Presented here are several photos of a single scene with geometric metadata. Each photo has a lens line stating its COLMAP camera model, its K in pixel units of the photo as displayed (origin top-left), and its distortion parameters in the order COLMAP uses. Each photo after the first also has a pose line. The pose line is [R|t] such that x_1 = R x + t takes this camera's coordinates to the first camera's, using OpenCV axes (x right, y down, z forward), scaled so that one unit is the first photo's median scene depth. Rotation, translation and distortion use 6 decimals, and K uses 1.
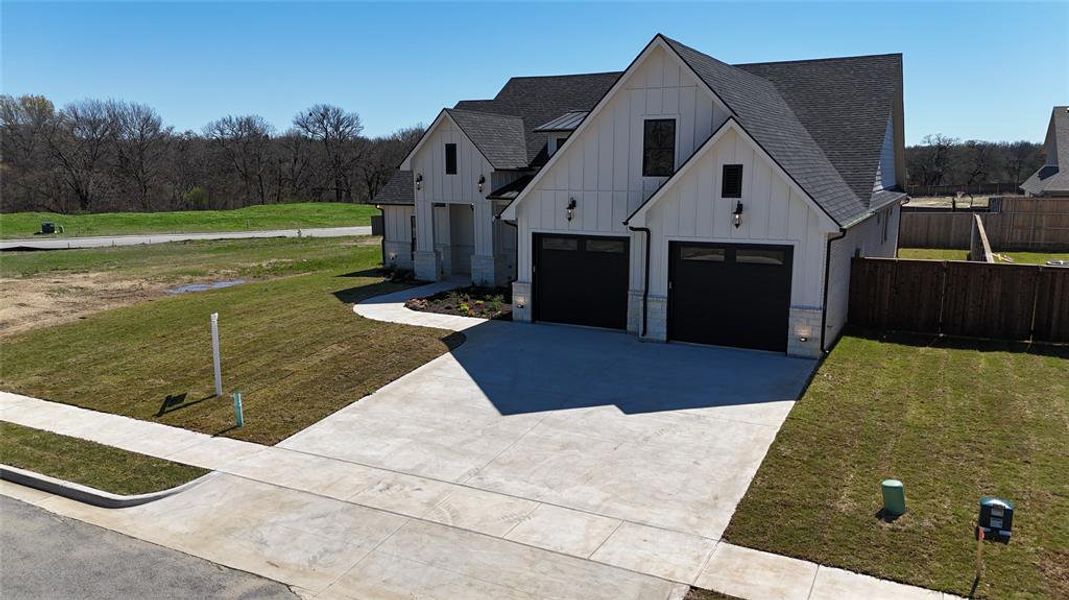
lens RADIAL K [[786.0, 0, 539.8], [0, 786.0, 299.7], [0, 0, 1]] dist [0.049126, -0.032833]
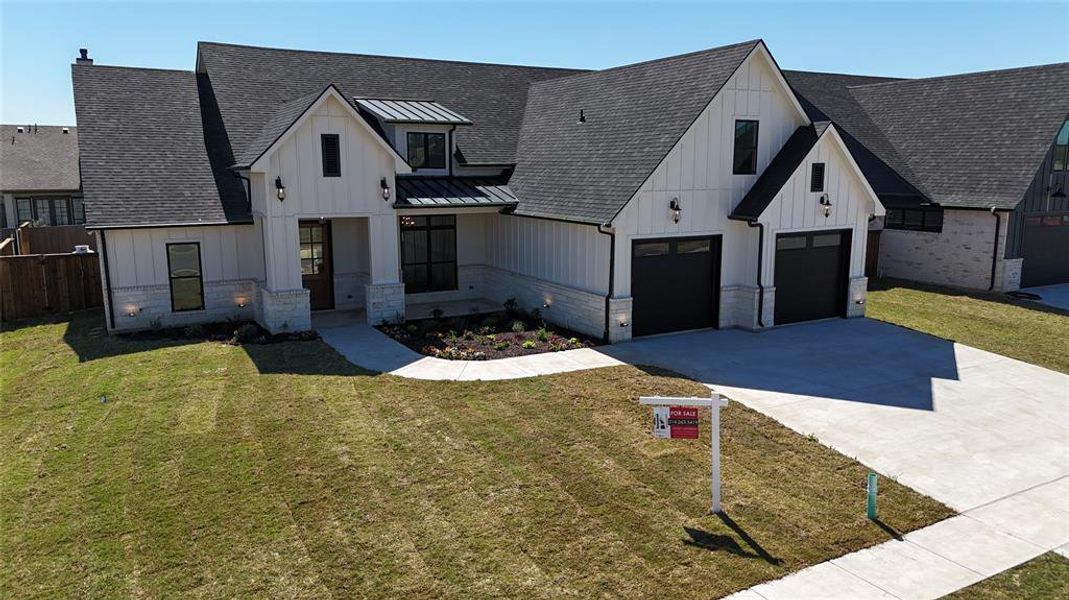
lens RADIAL K [[786.0, 0, 535.4], [0, 786.0, 302.3], [0, 0, 1]] dist [0.049126, -0.032833]
pose [[0.546059, -0.146161, 0.824898, -0.977153], [0.141593, 0.986599, 0.081081, -0.124078], [-0.825694, 0.072525, 0.559437, 0.716640]]
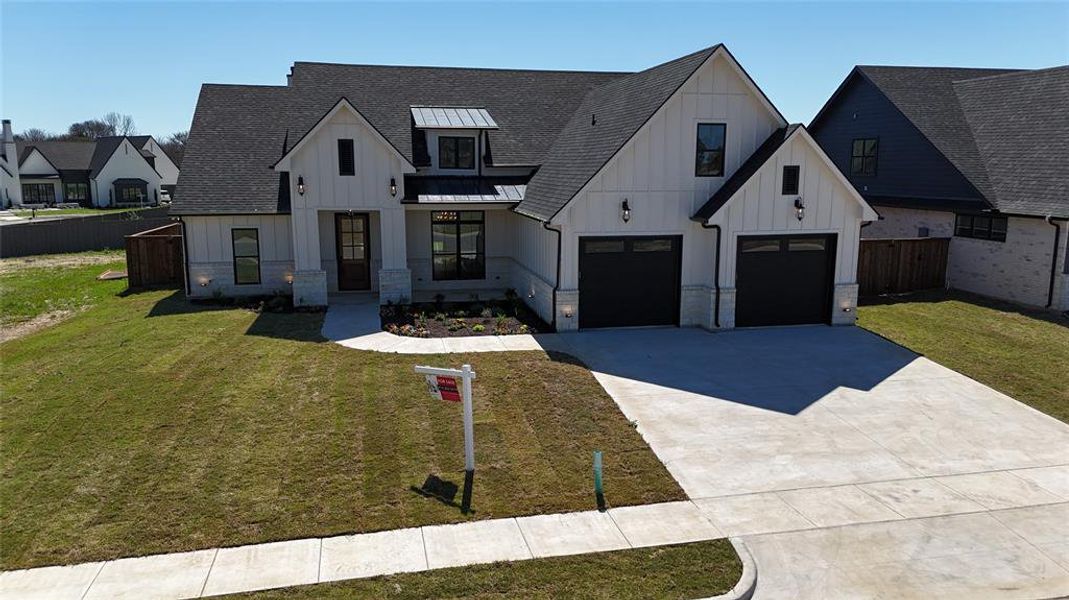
lens RADIAL K [[786.0, 0, 537.4], [0, 786.0, 302.3], [0, 0, 1]] dist [0.049126, -0.032833]
pose [[0.770497, -0.109325, 0.627999, -0.786445], [0.104833, 0.993501, 0.044333, -0.064821], [-0.628764, 0.031676, 0.776950, 0.352933]]
